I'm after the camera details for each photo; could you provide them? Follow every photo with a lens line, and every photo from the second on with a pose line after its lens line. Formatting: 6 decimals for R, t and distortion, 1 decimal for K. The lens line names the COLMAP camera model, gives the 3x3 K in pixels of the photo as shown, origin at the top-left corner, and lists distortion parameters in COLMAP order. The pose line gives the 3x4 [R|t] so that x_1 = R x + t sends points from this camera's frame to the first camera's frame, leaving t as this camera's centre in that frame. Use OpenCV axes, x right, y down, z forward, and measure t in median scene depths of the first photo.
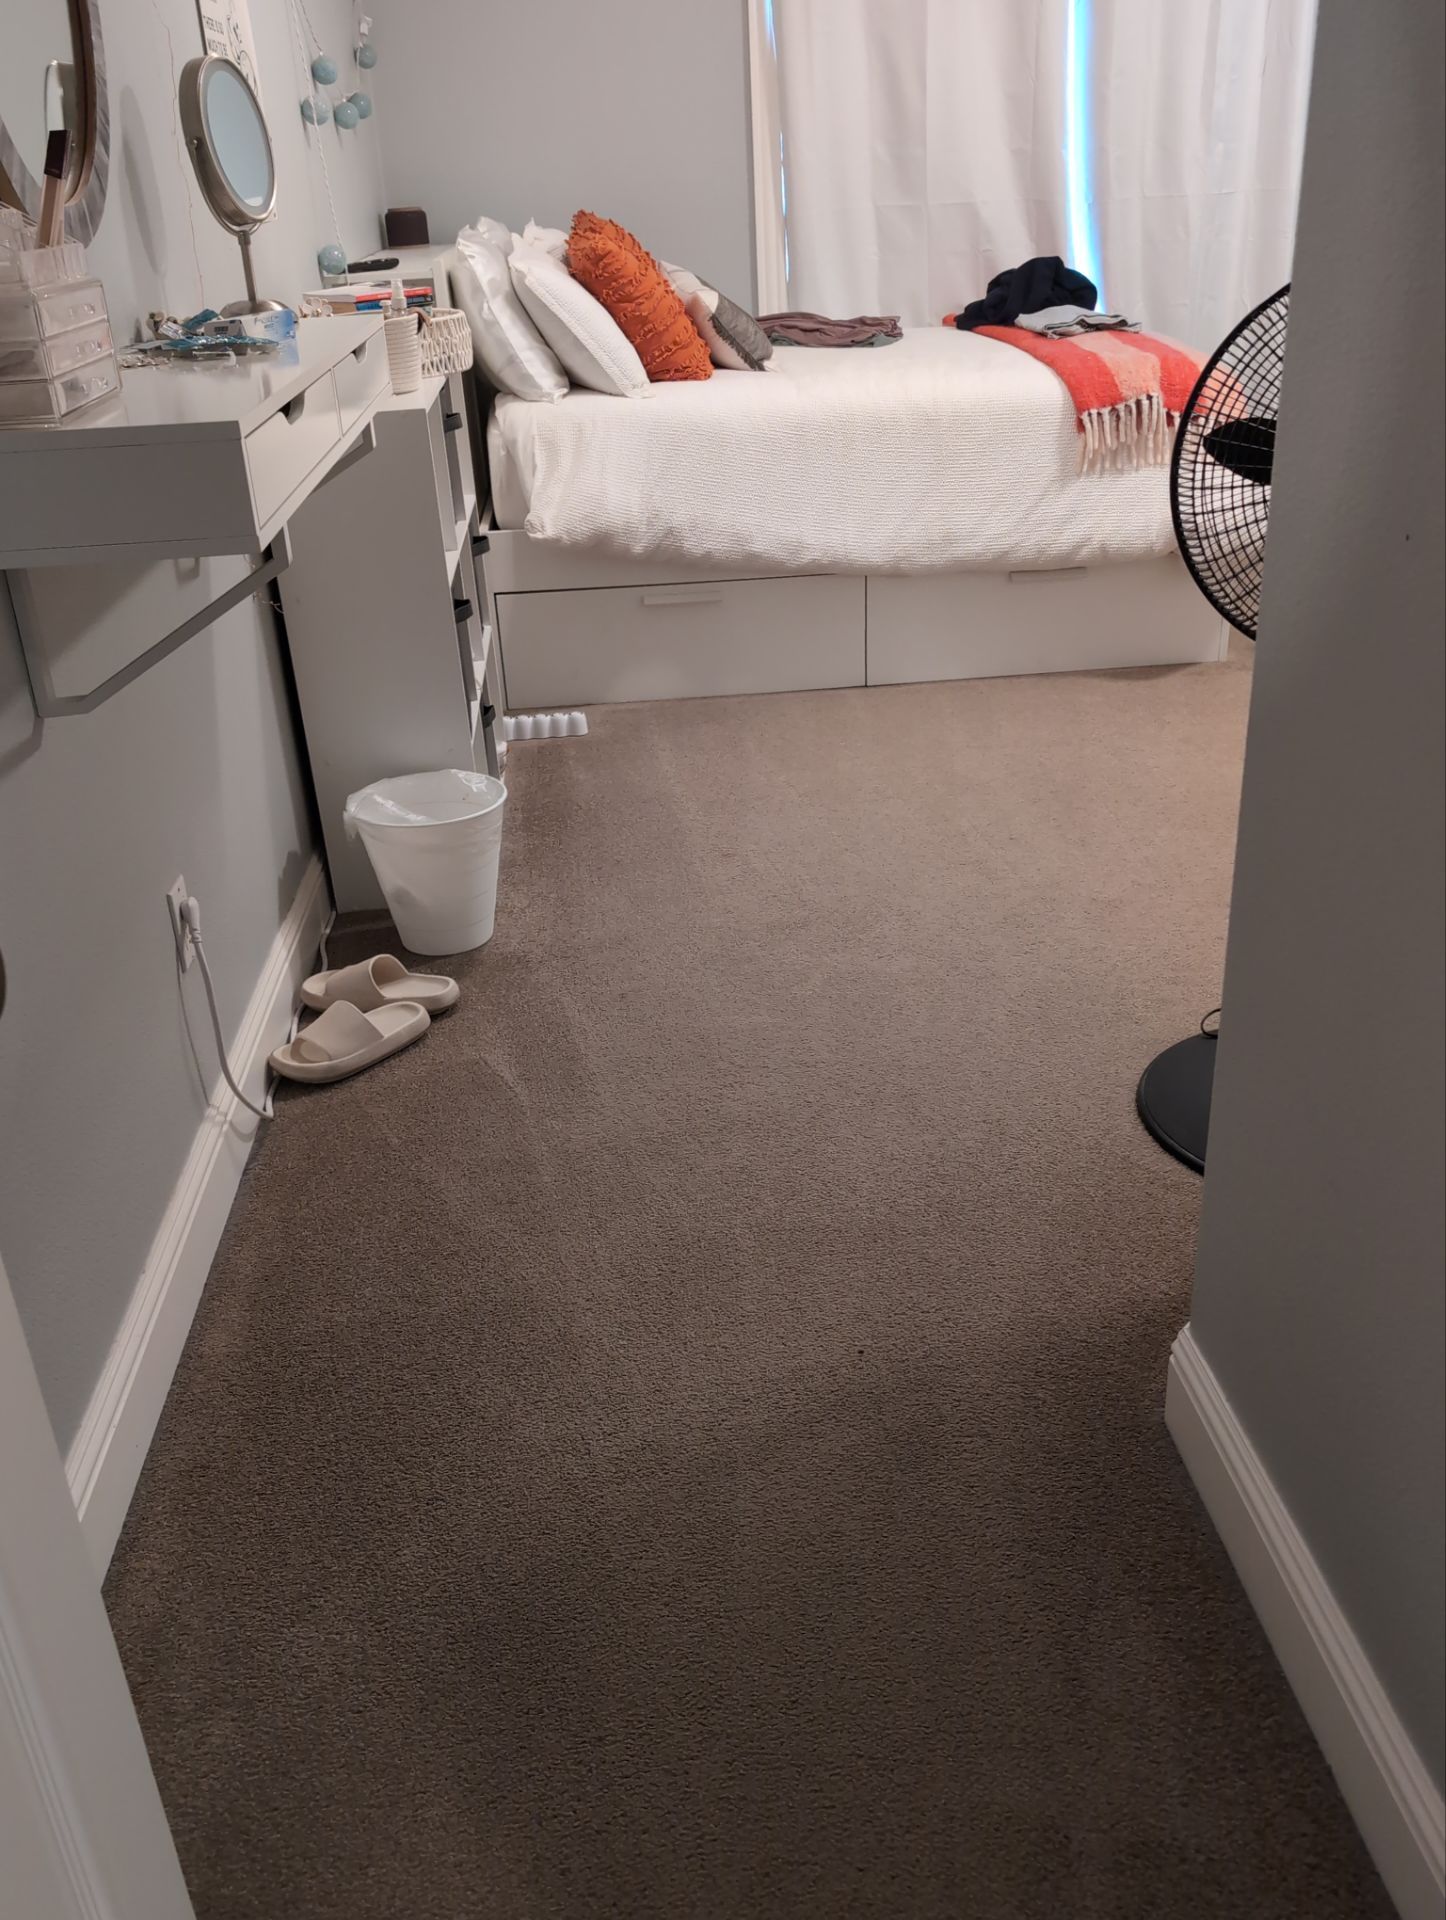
lens RADIAL K [[1623.8, 0, 717.8], [0, 1623.8, 952.5], [0, 0, 1]] dist [0.007685, 0.006015]
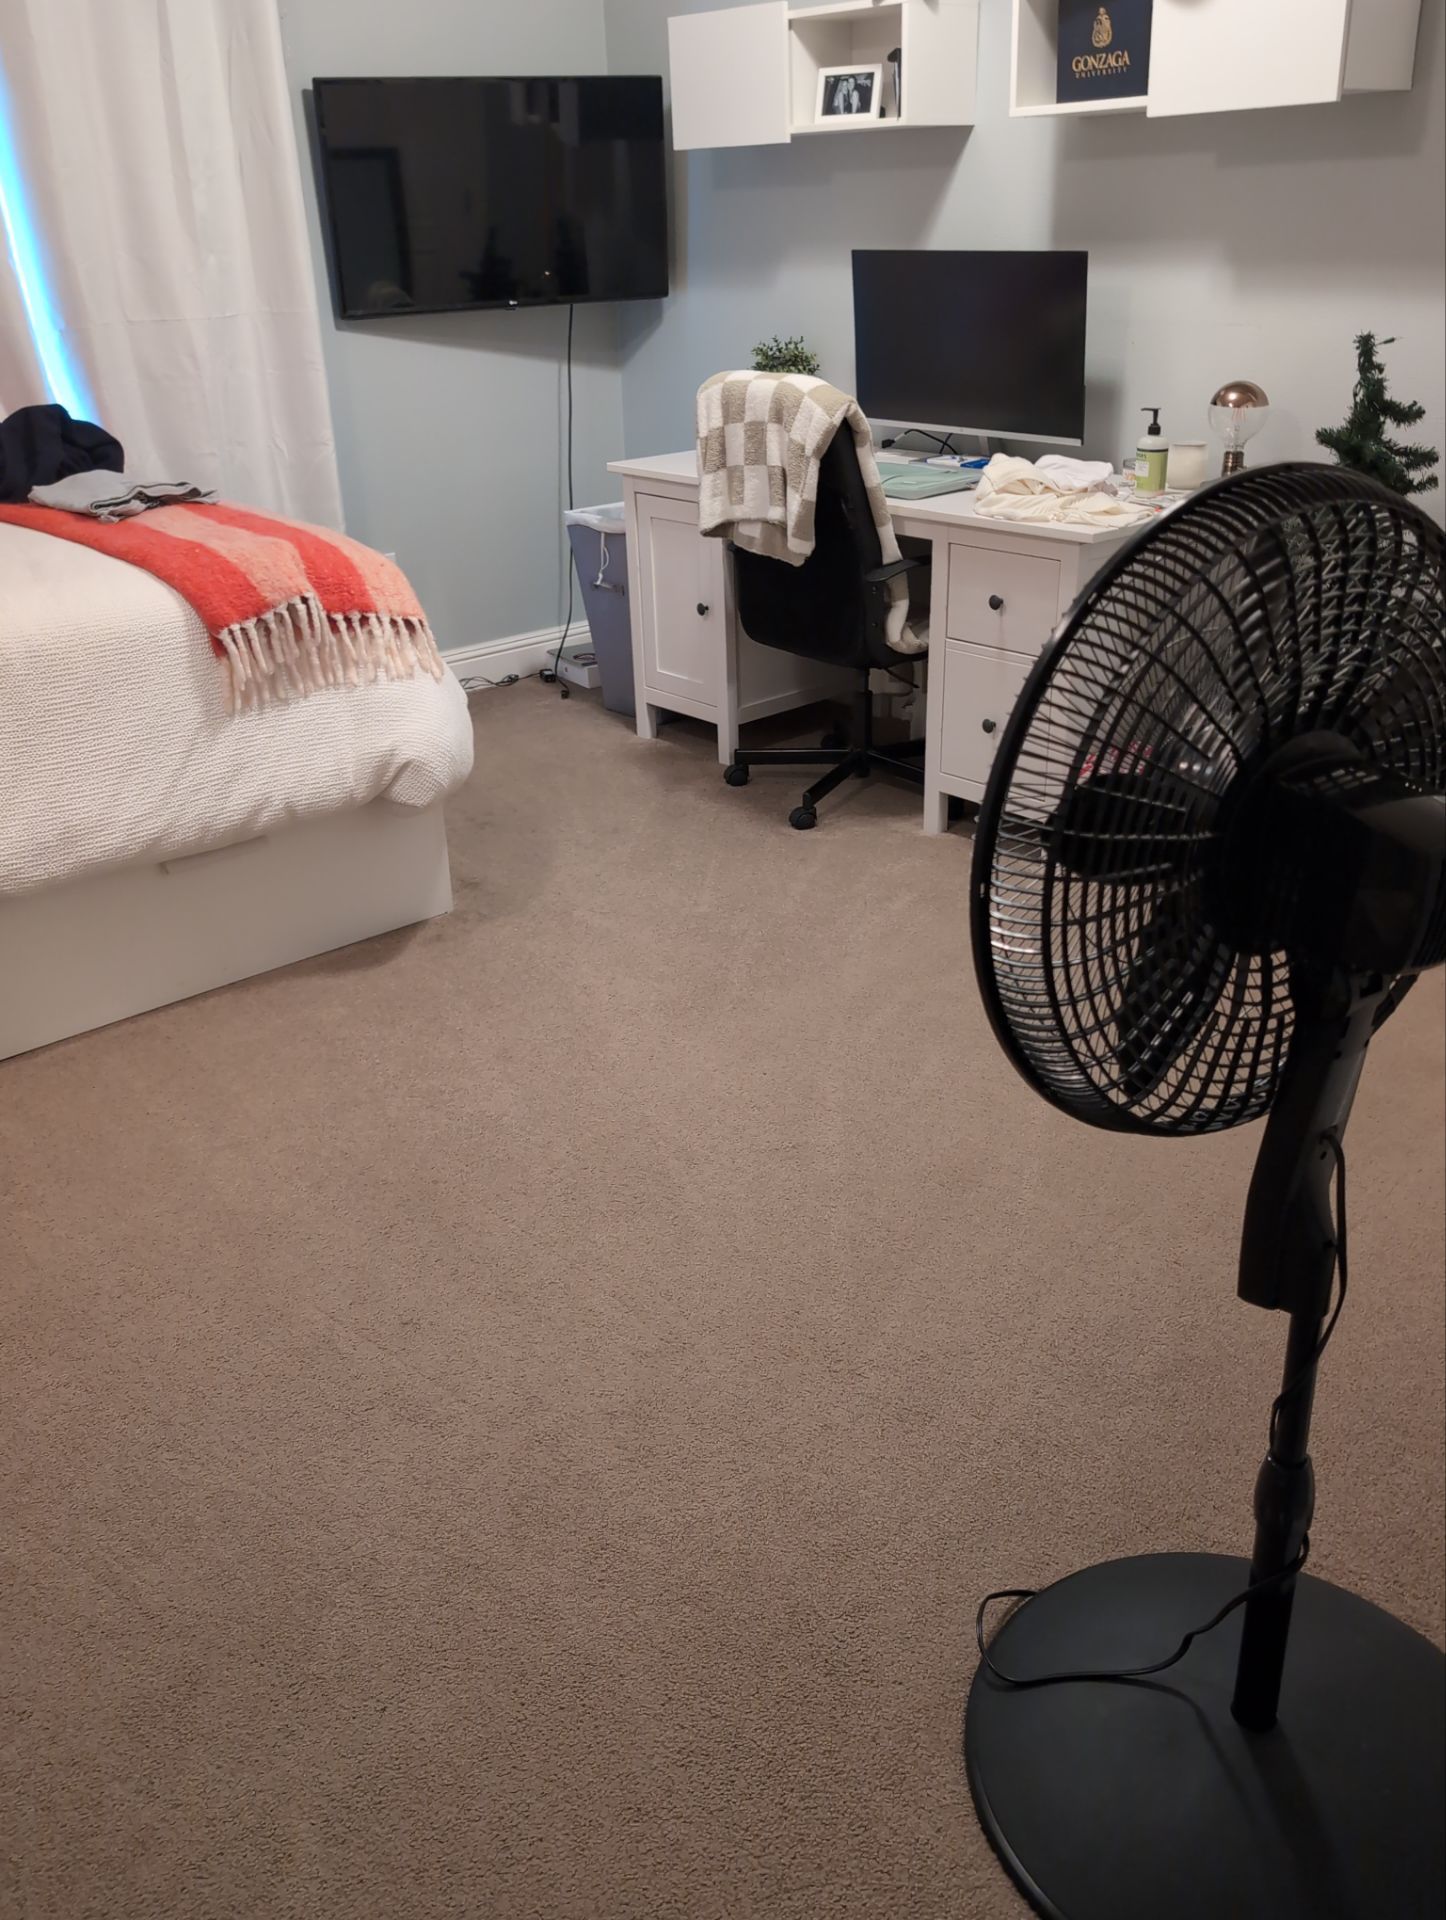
lens RADIAL K [[1623.8, 0, 722.7], [0, 1623.8, 975.2], [0, 0, 1]] dist [0.007685, 0.006015]
pose [[0.779188, -0.239709, 0.579143, -0.047655], [0.263334, 0.963674, 0.044573, -0.160291], [-0.568790, 0.117777, 0.814007, 0.317986]]
